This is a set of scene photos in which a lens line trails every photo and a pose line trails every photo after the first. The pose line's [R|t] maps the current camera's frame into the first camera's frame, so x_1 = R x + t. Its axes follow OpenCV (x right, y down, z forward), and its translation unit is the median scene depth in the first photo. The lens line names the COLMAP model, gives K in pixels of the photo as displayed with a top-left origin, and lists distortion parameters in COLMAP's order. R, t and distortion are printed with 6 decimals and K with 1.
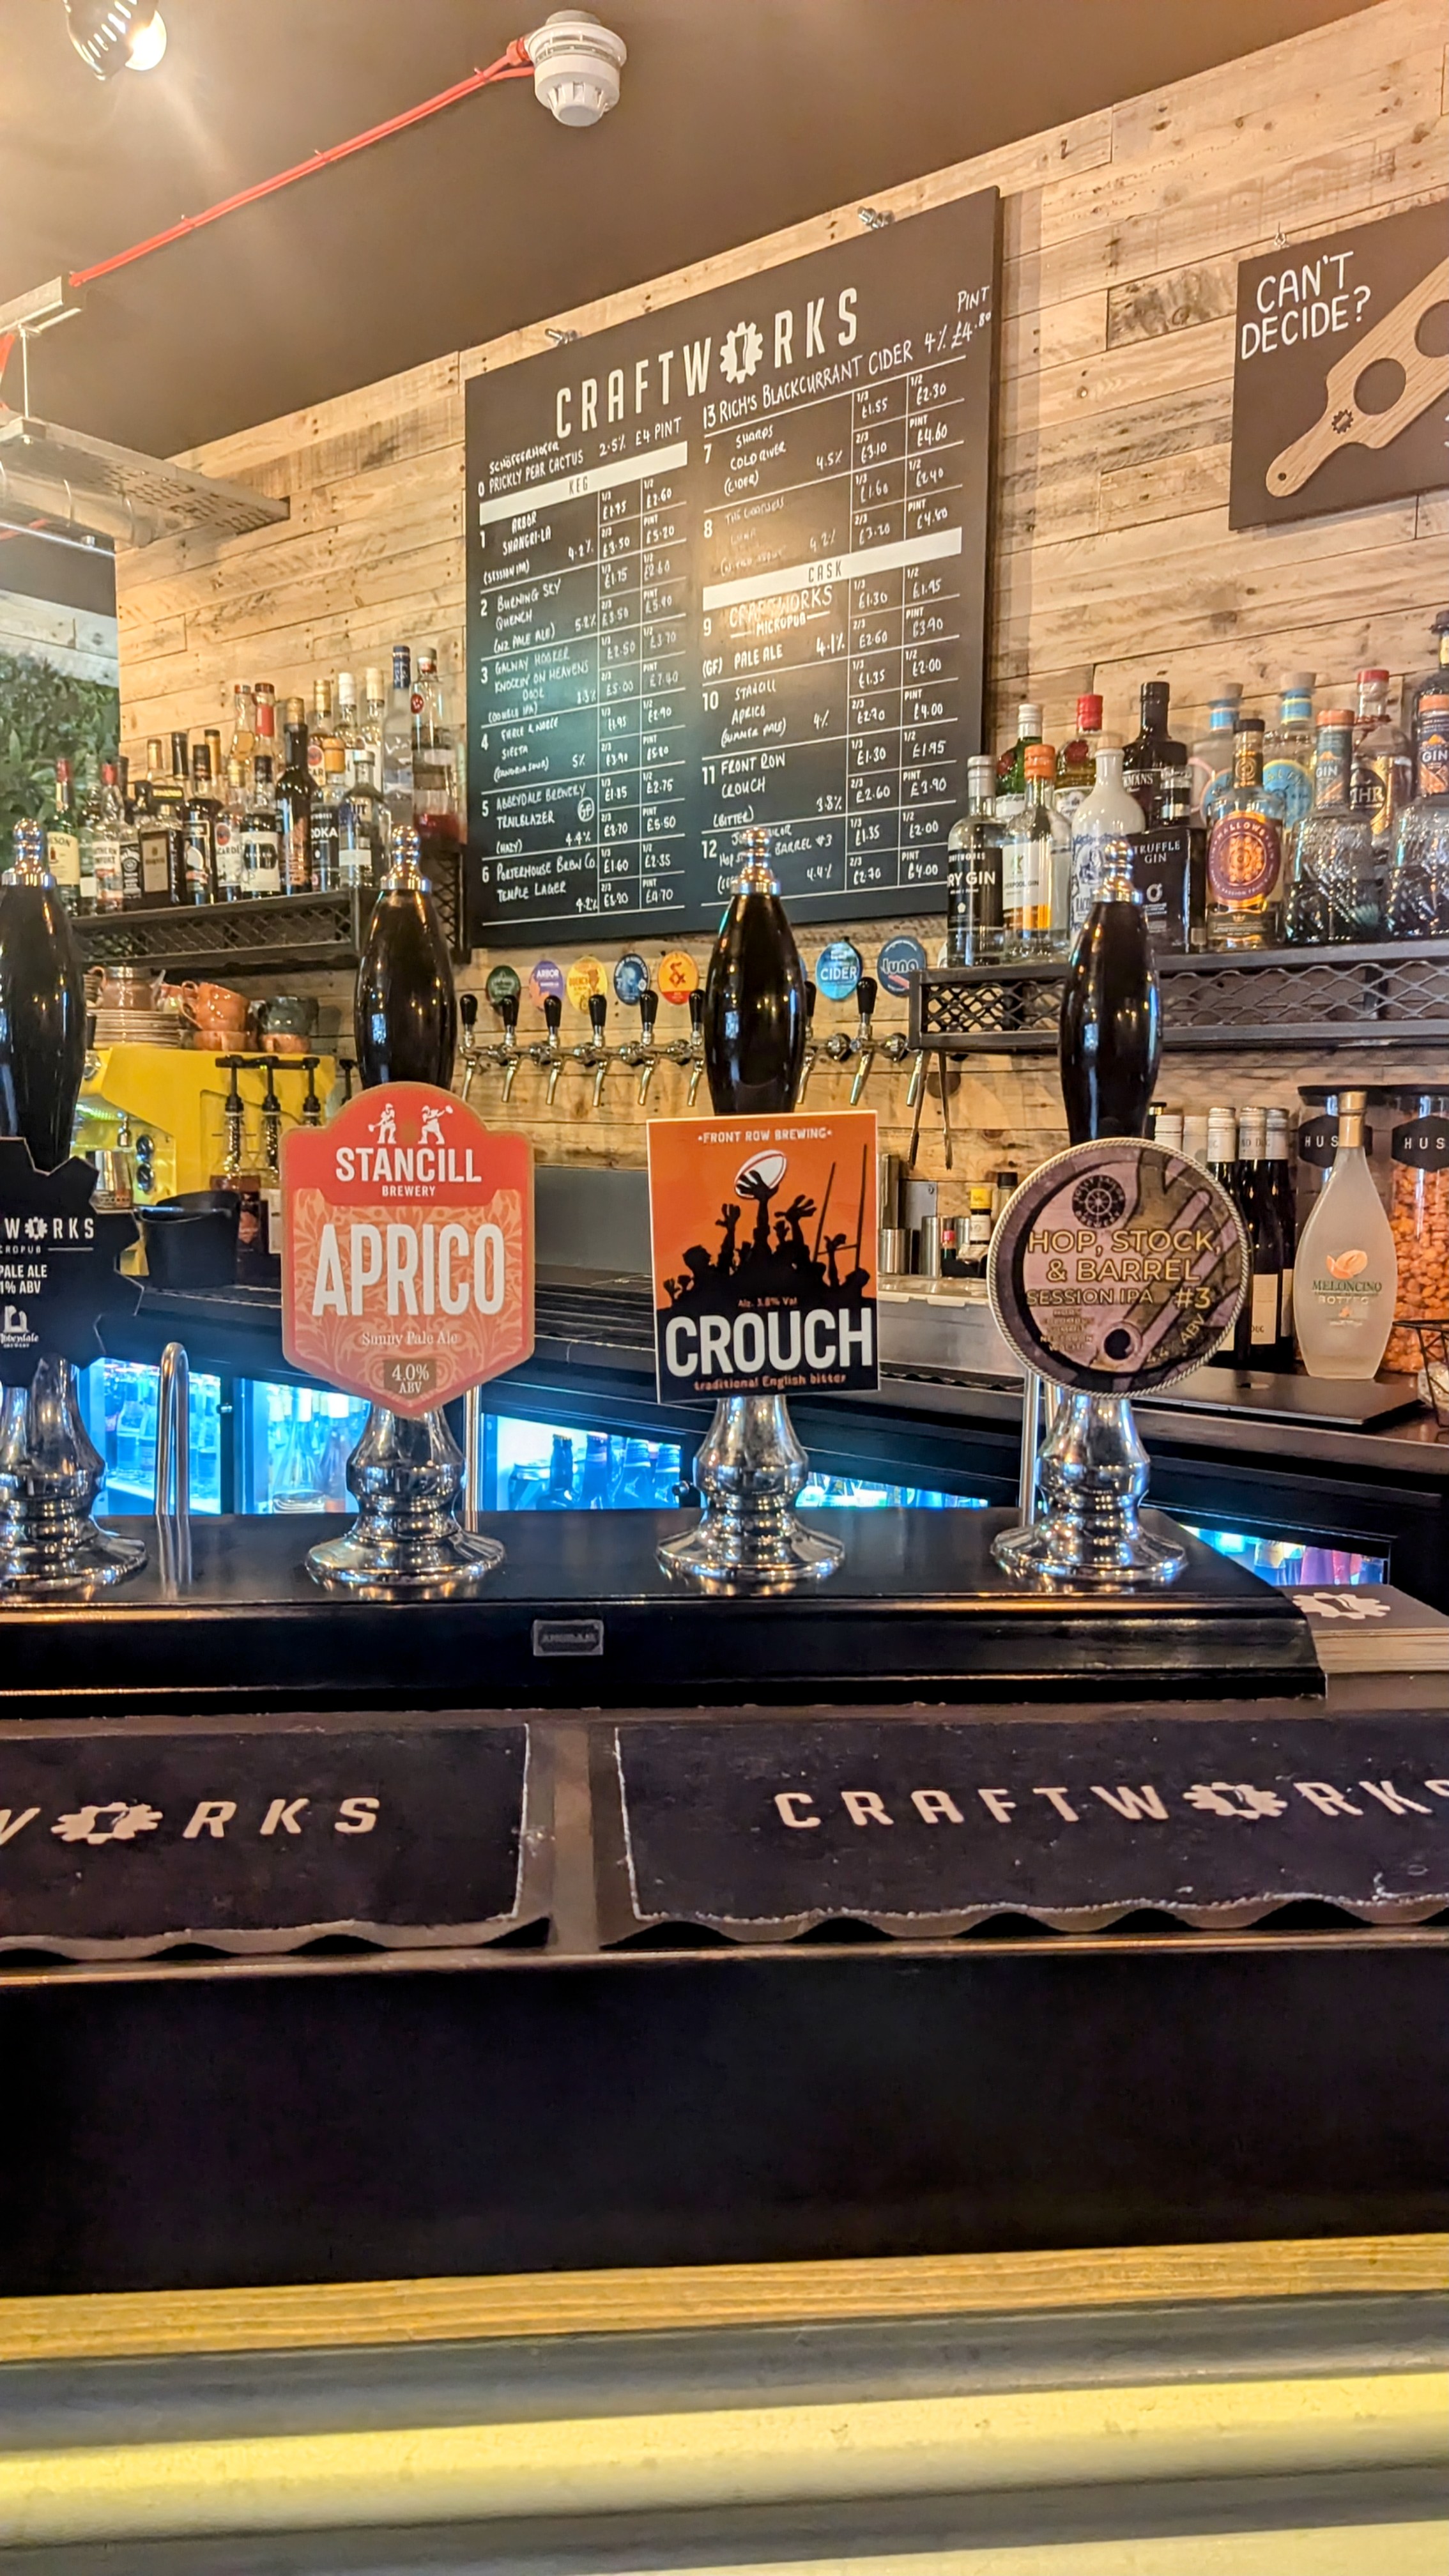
lens RADIAL K [[1761.9, 0, 724.4], [0, 1761.9, 1298.9], [0, 0, 1]] dist [0.004779, -0.002297]
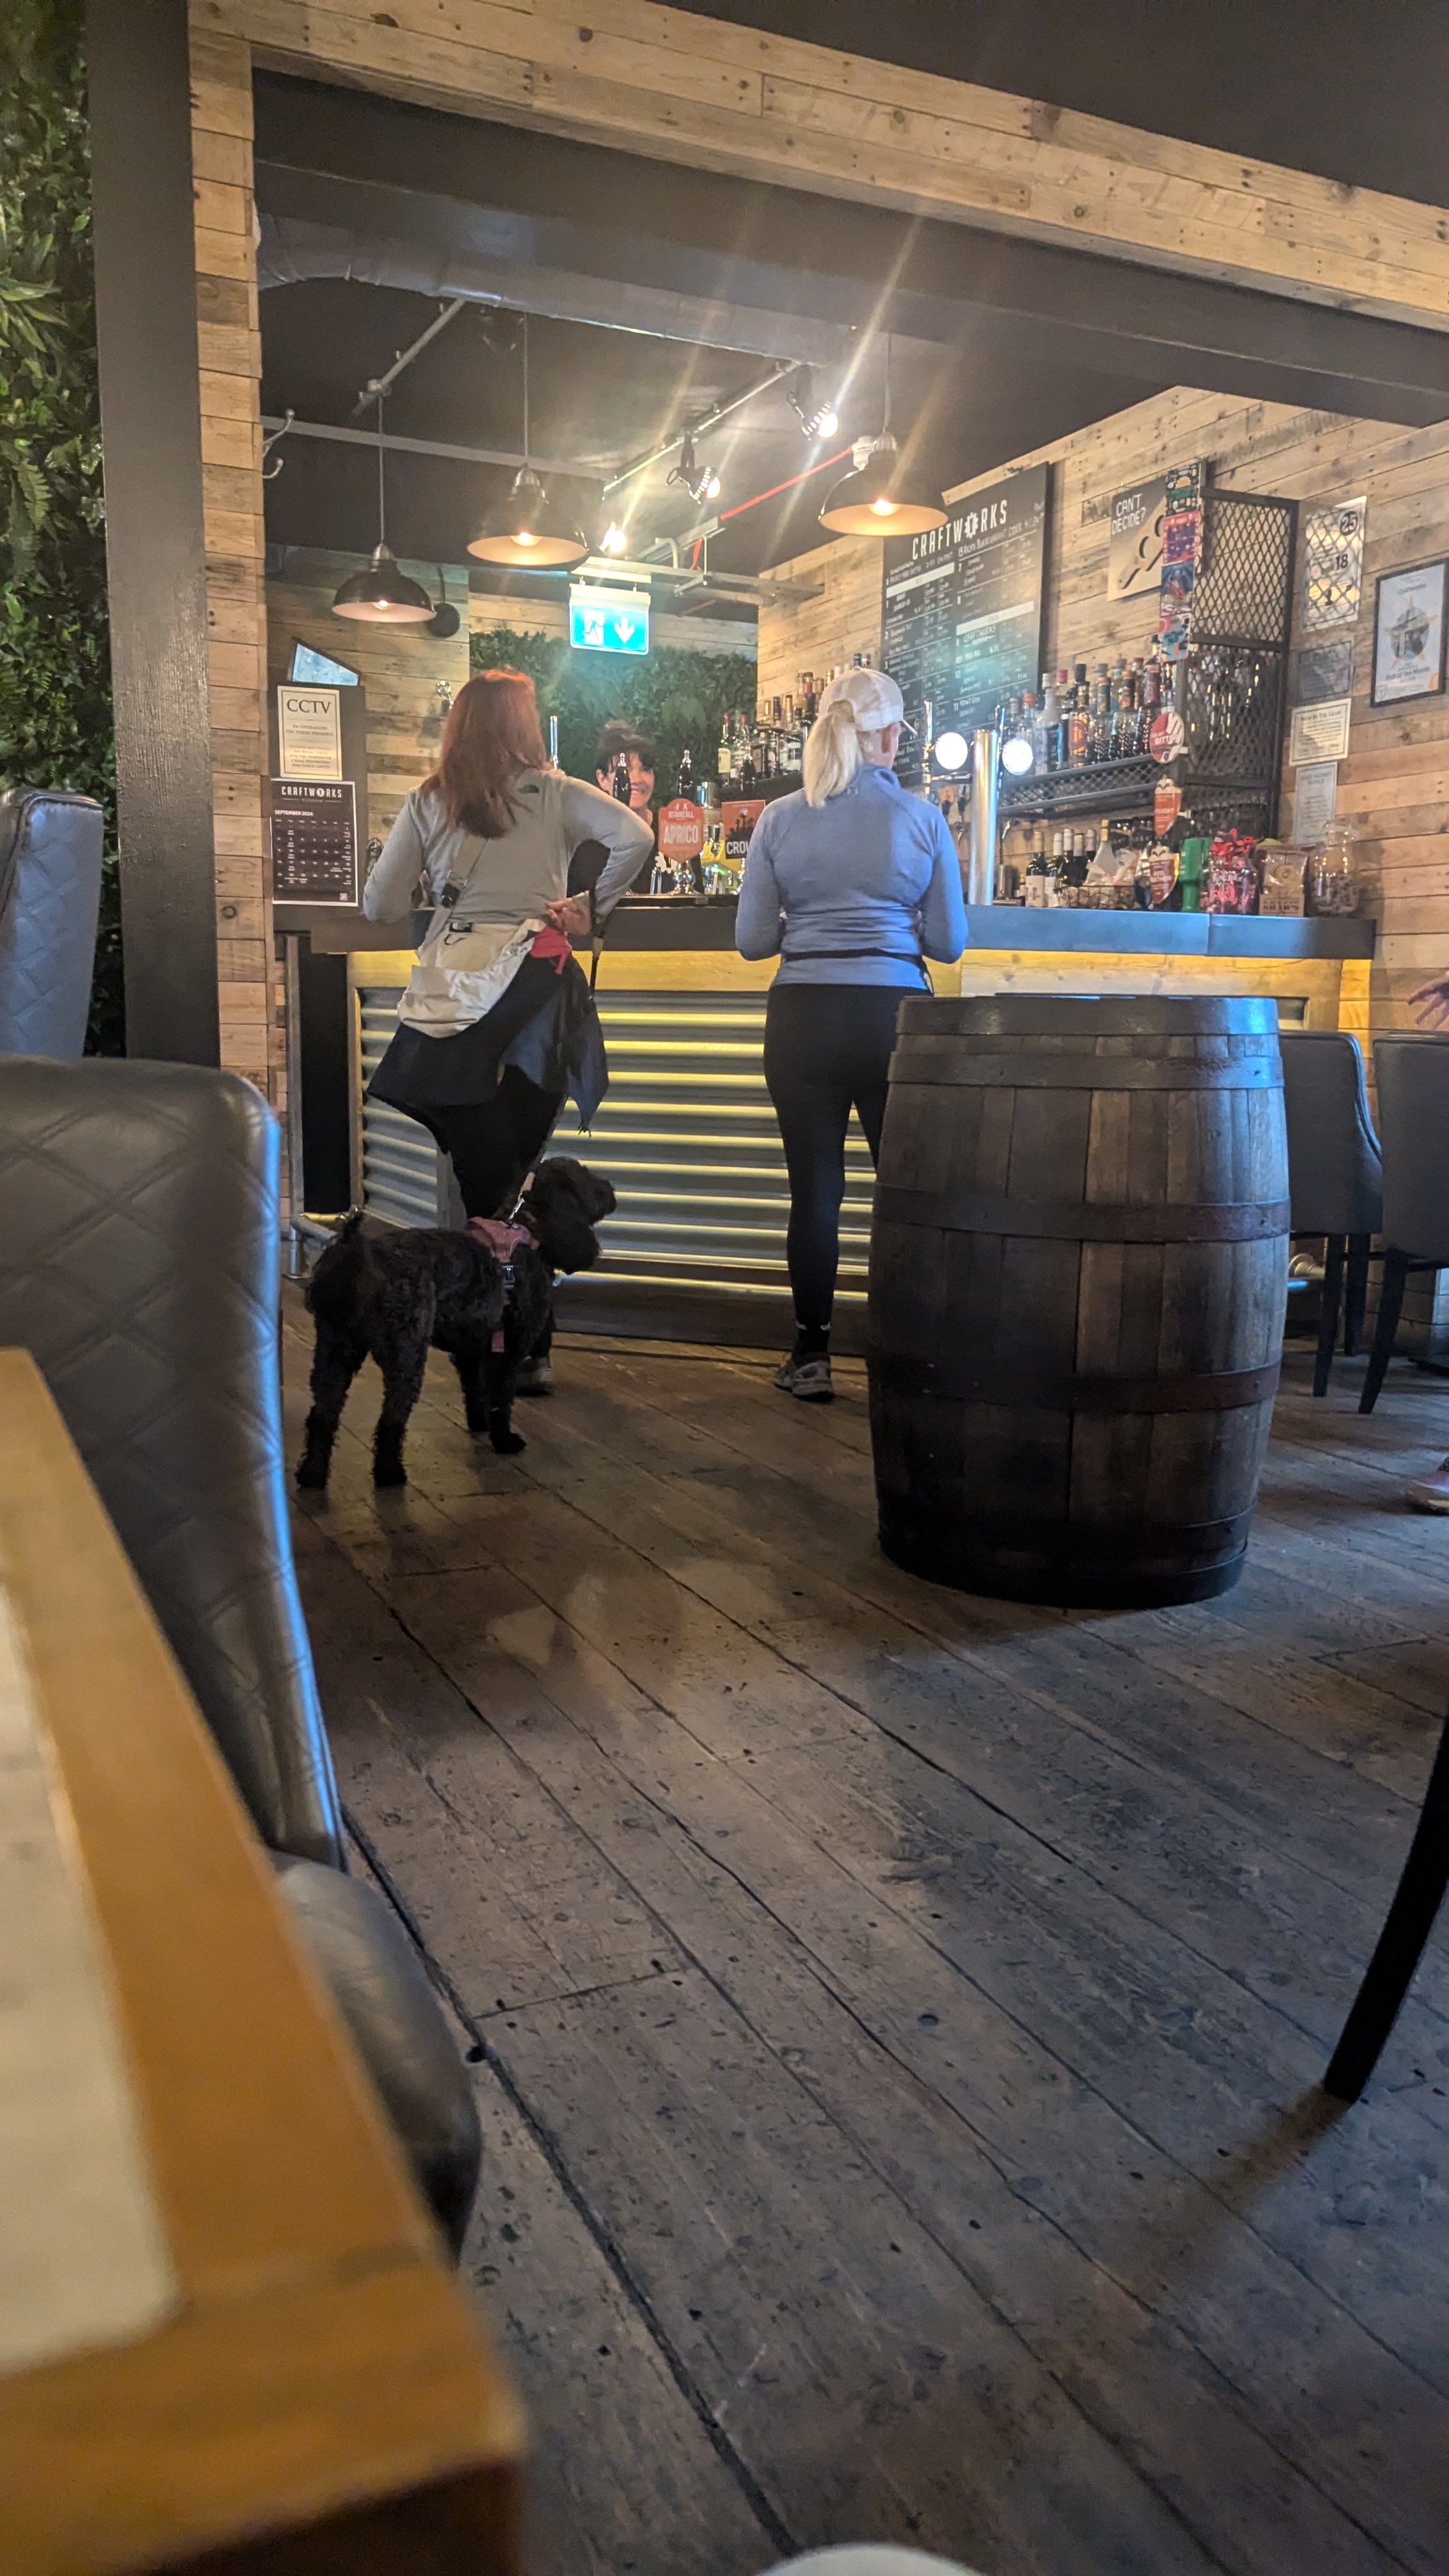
lens RADIAL K [[1761.9, 0, 718.5], [0, 1761.9, 1281.6], [0, 0, 1]] dist [0.004779, -0.002297]
pose [[0.905622, 0.072896, -0.417774, 0.734601], [-0.055435, 0.997012, 0.053796, 0.349925], [0.420447, -0.025560, 0.906957, -1.258207]]
